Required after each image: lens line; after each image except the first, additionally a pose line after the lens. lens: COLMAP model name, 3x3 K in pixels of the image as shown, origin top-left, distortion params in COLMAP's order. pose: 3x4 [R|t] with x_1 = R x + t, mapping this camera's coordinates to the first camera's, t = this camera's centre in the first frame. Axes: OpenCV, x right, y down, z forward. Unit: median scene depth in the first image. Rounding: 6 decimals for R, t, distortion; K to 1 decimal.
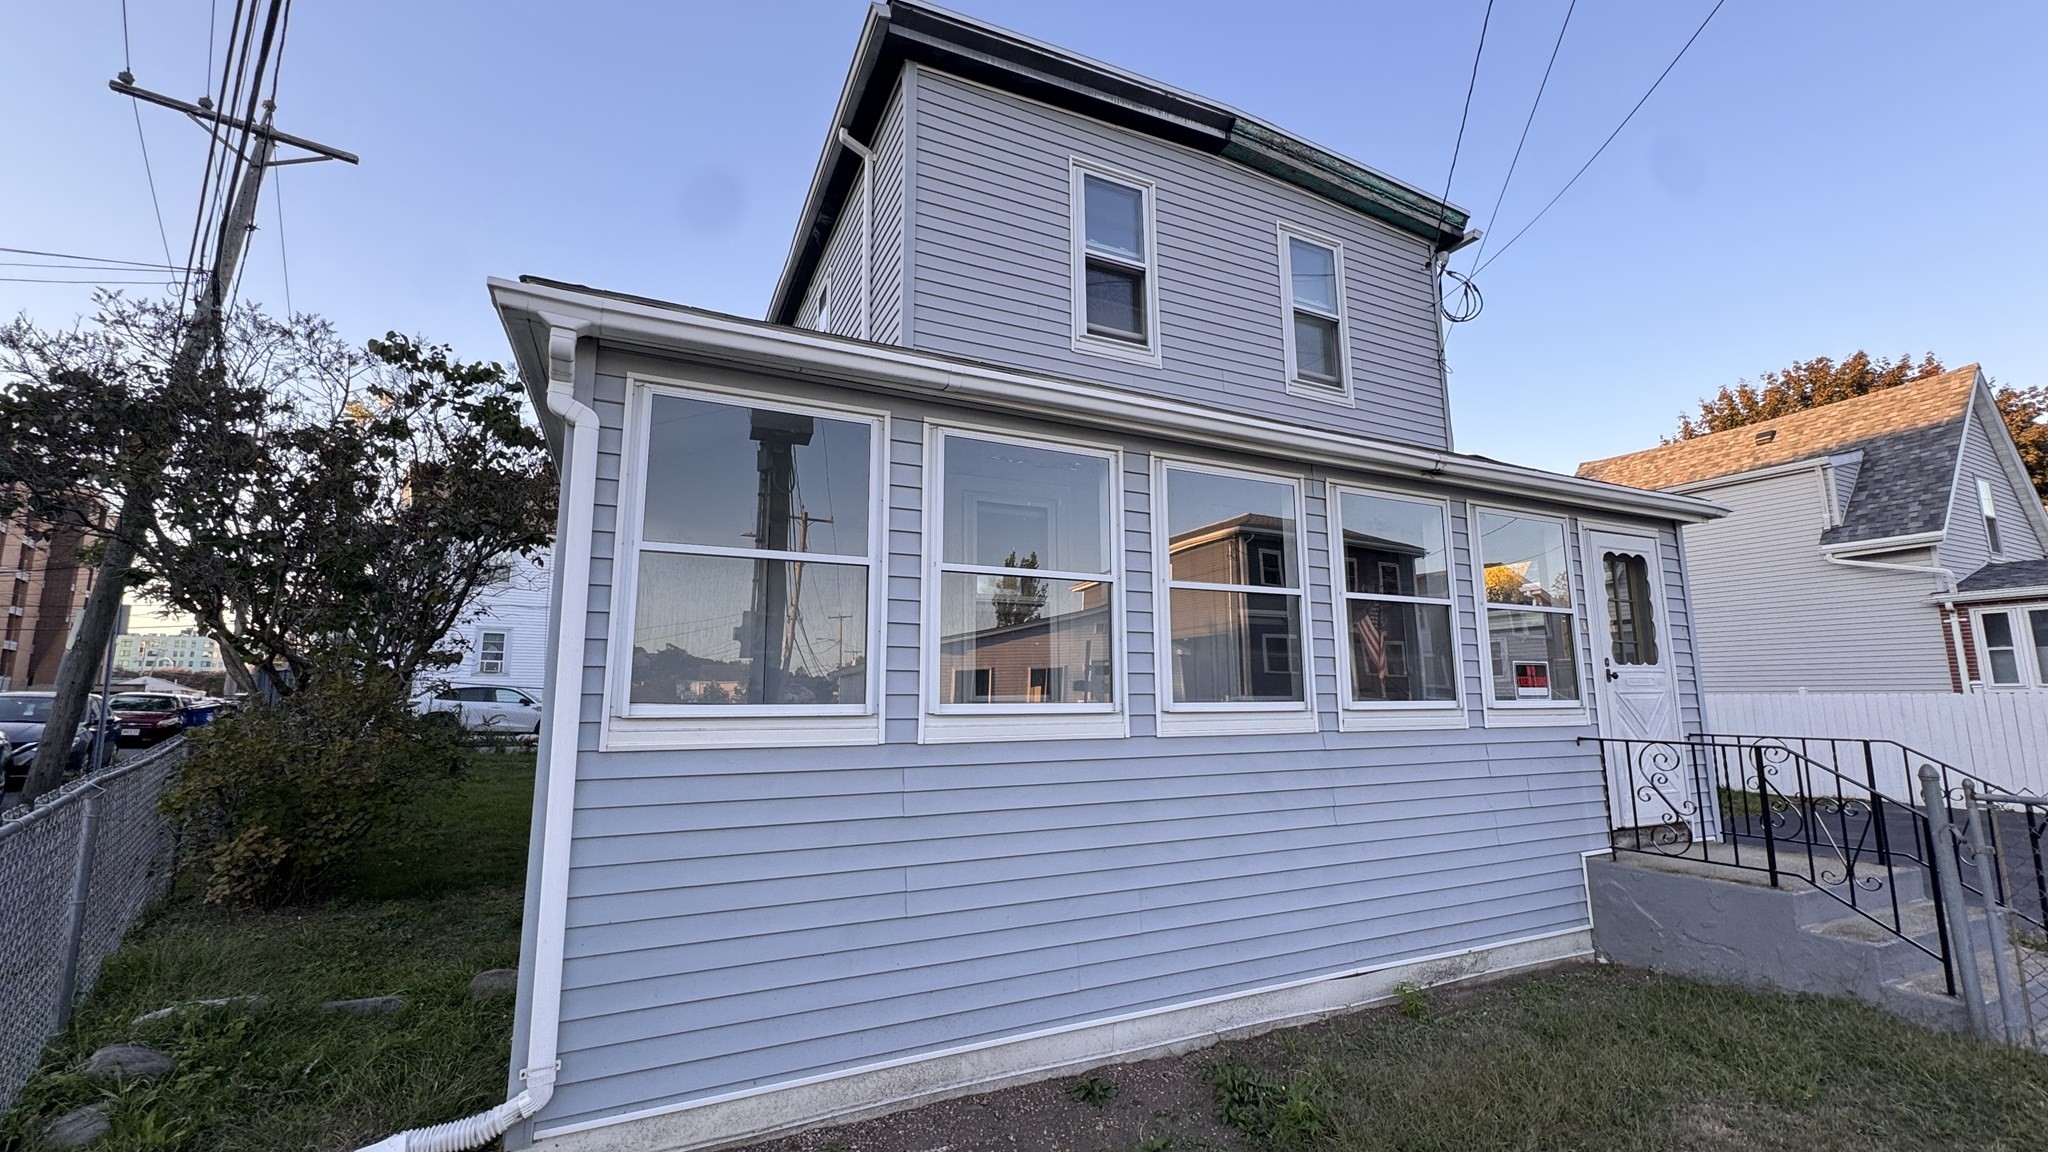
lens RADIAL K [[815.9, 0, 1025.1], [0, 815.9, 577.9], [0, 0, 1]] dist [-0.002157, 0.000347]
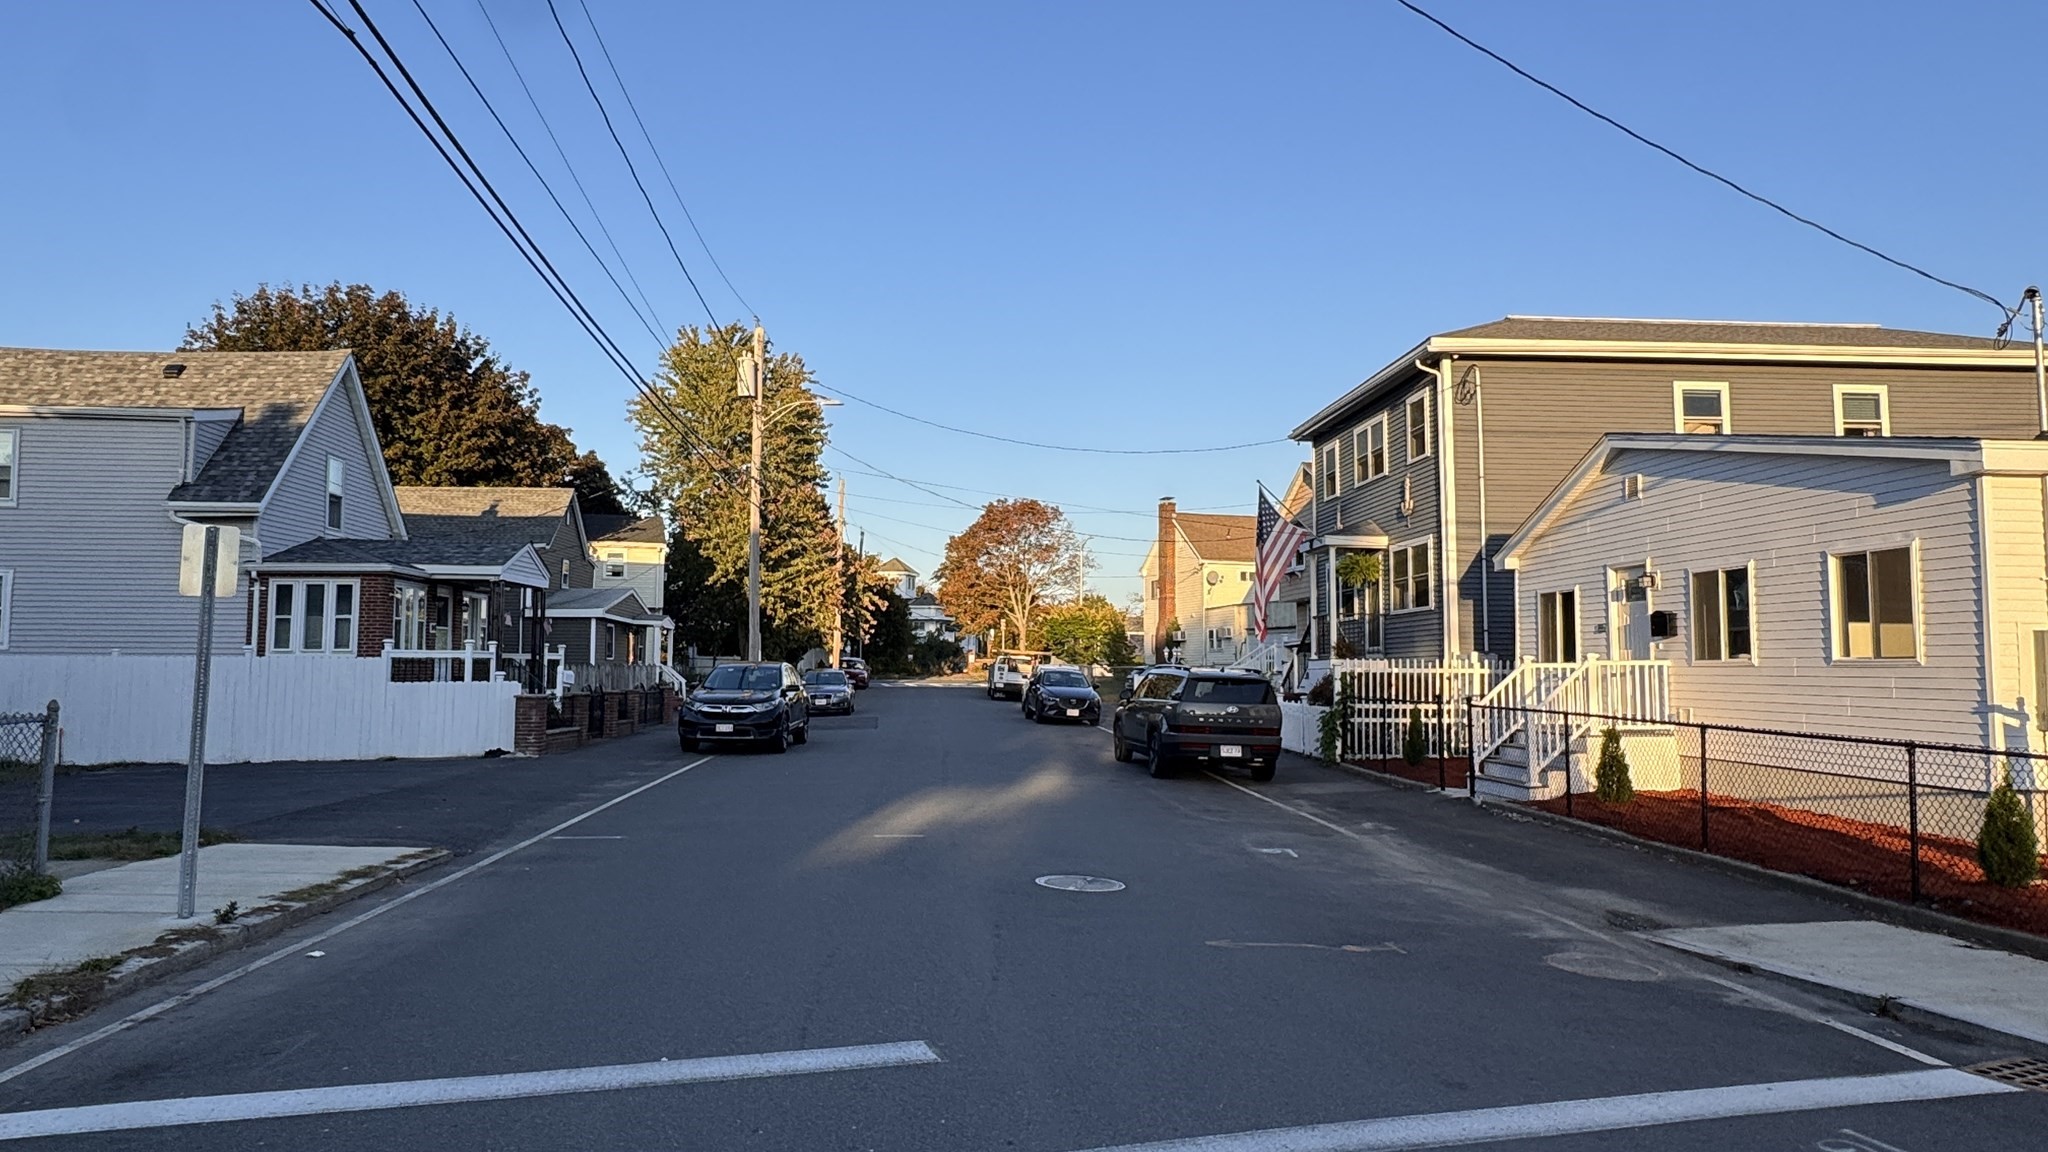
lens RADIAL K [[1272.2, 0, 1024.2], [0, 1272.2, 561.6], [0, 0, 1]] dist [-0.002780, 0.002315]
pose [[0.379970, 0.083178, 0.921252, -0.000800], [-0.140865, 0.989536, -0.031243, -0.123195], [-0.914210, -0.117900, 0.387710, -0.943664]]
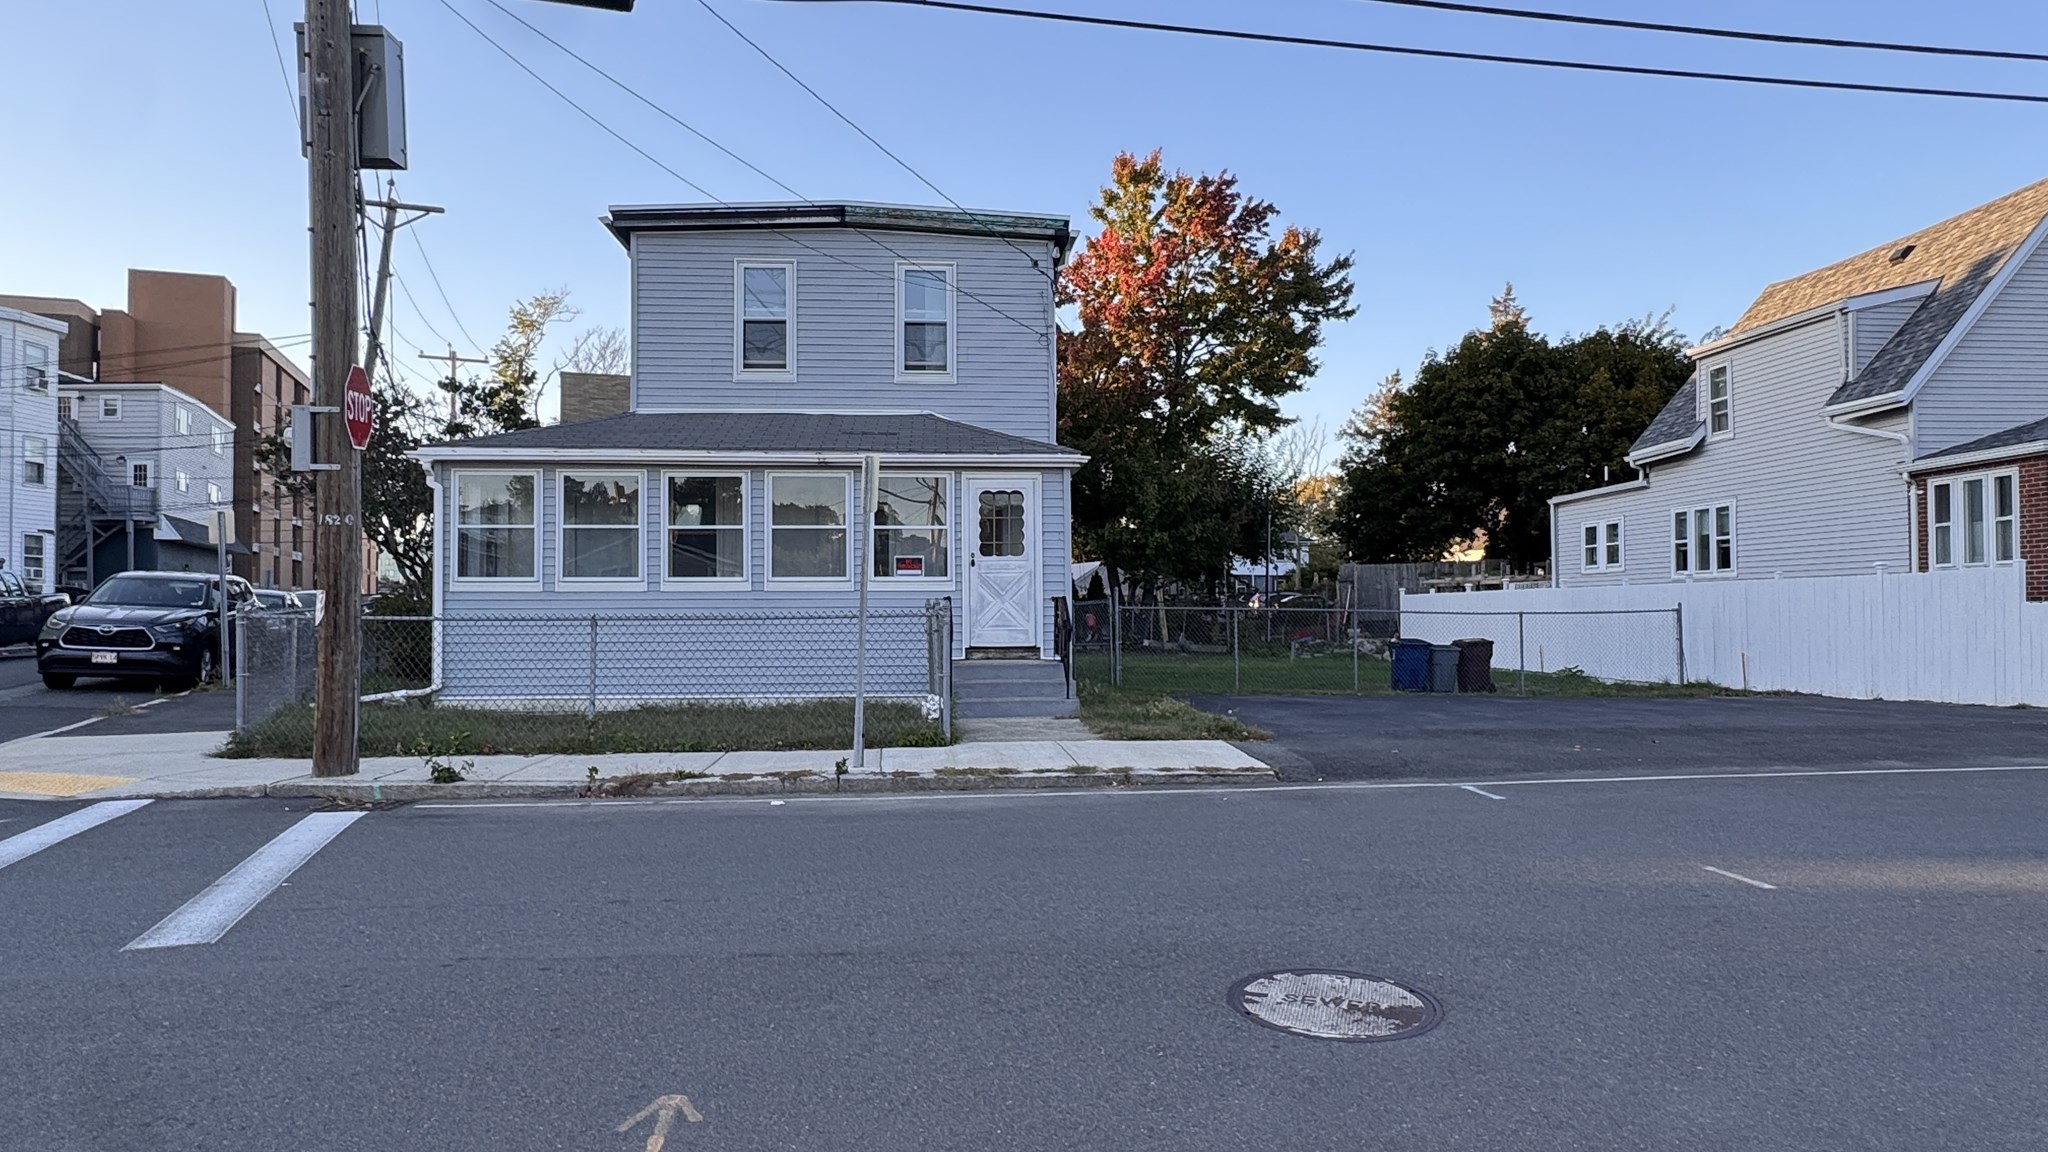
lens RADIAL K [[1272.2, 0, 1029.8], [0, 1272.2, 596.4], [0, 0, 1]] dist [-0.002780, 0.002315]
pose [[0.932051, -0.006097, -0.362275, 1.303998], [0.054263, 0.990931, 0.122929, -0.099428], [0.358240, -0.134234, 0.923929, -1.074257]]
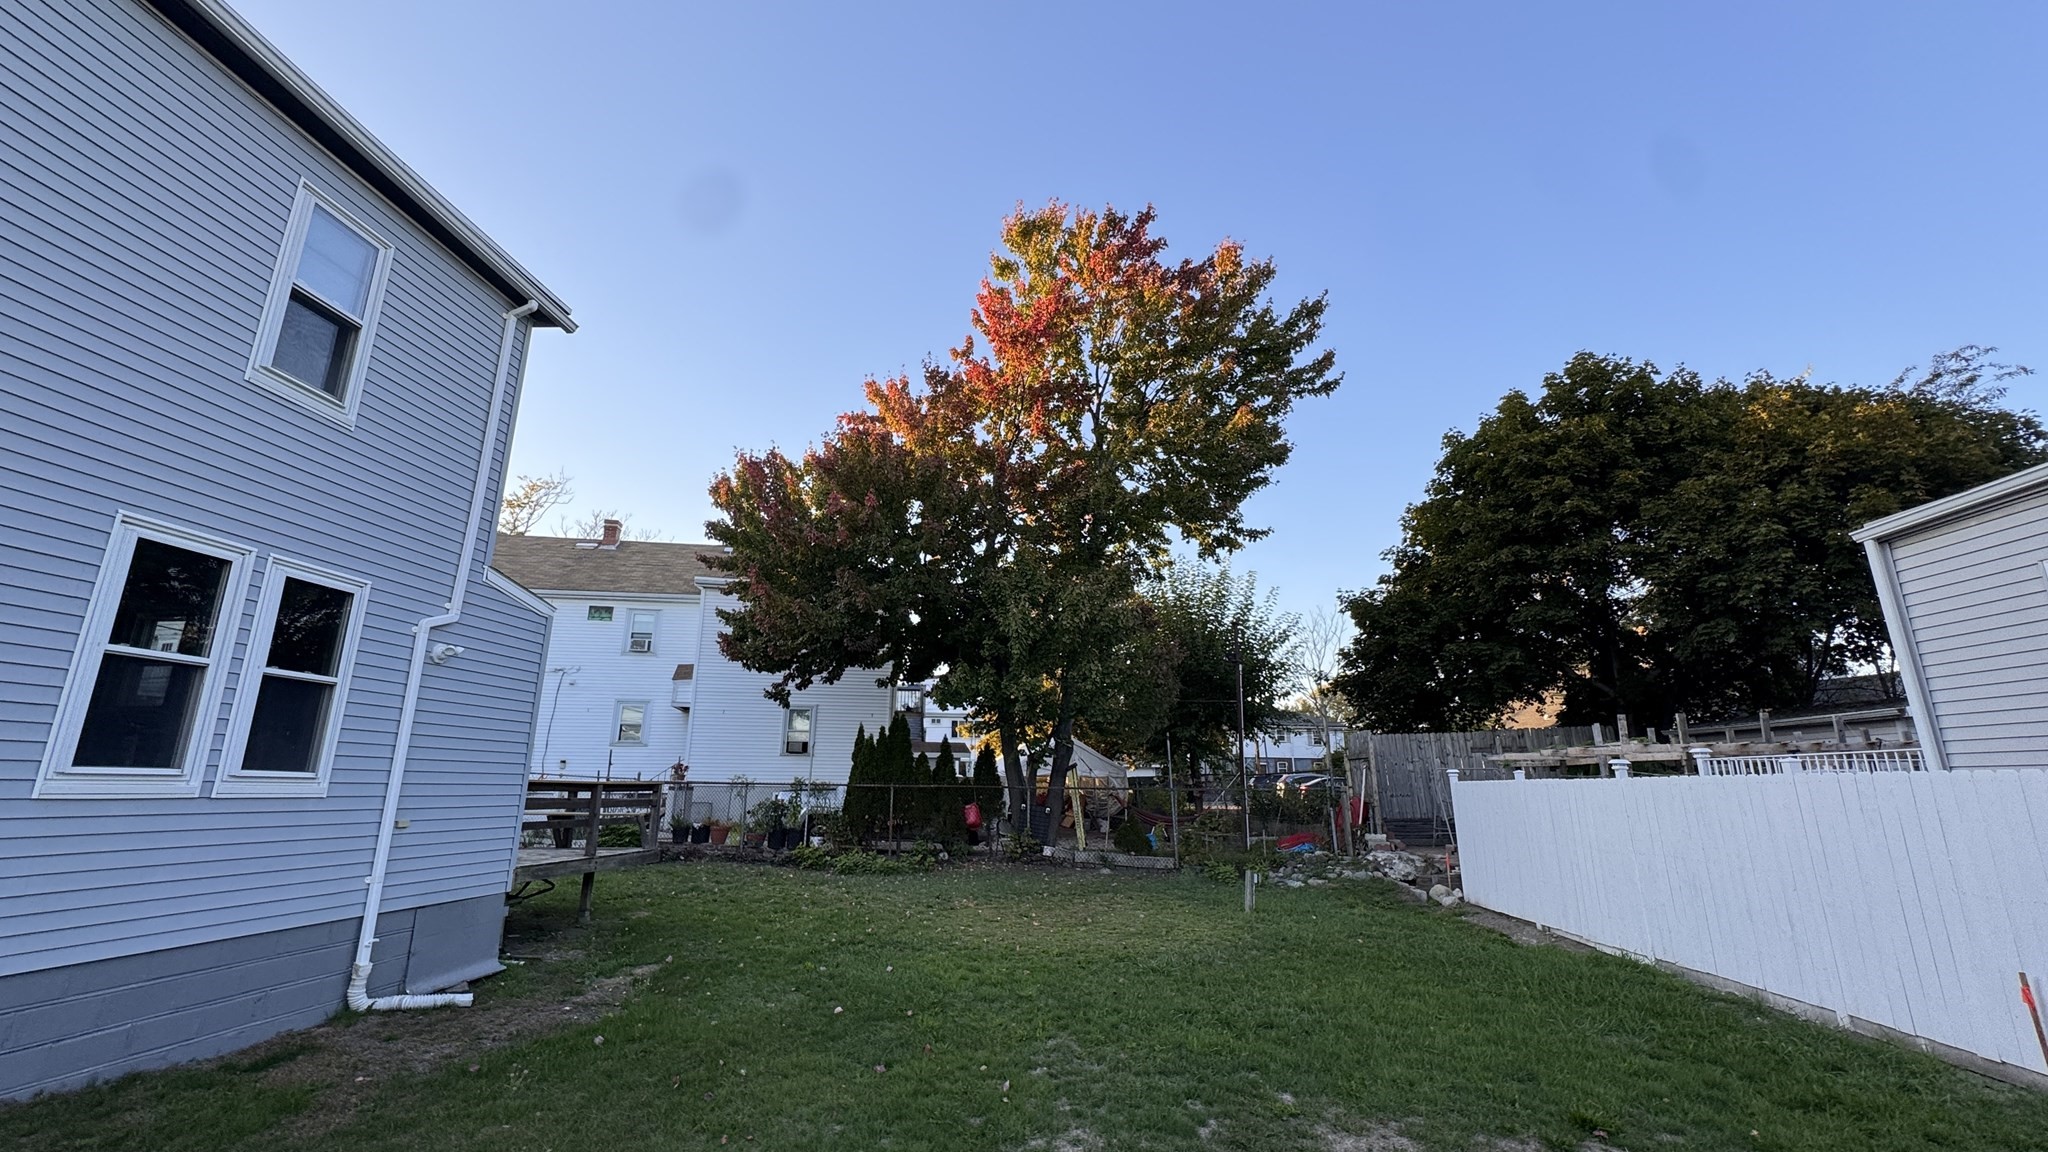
lens RADIAL K [[815.9, 0, 1025.3], [0, 815.9, 577.7], [0, 0, 1]] dist [-0.002157, 0.000347]
pose [[0.858179, -0.119935, -0.499144, 1.025727], [0.066681, 0.990131, -0.123267, 0.262241], [0.509002, 0.072501, 0.857706, 1.706085]]
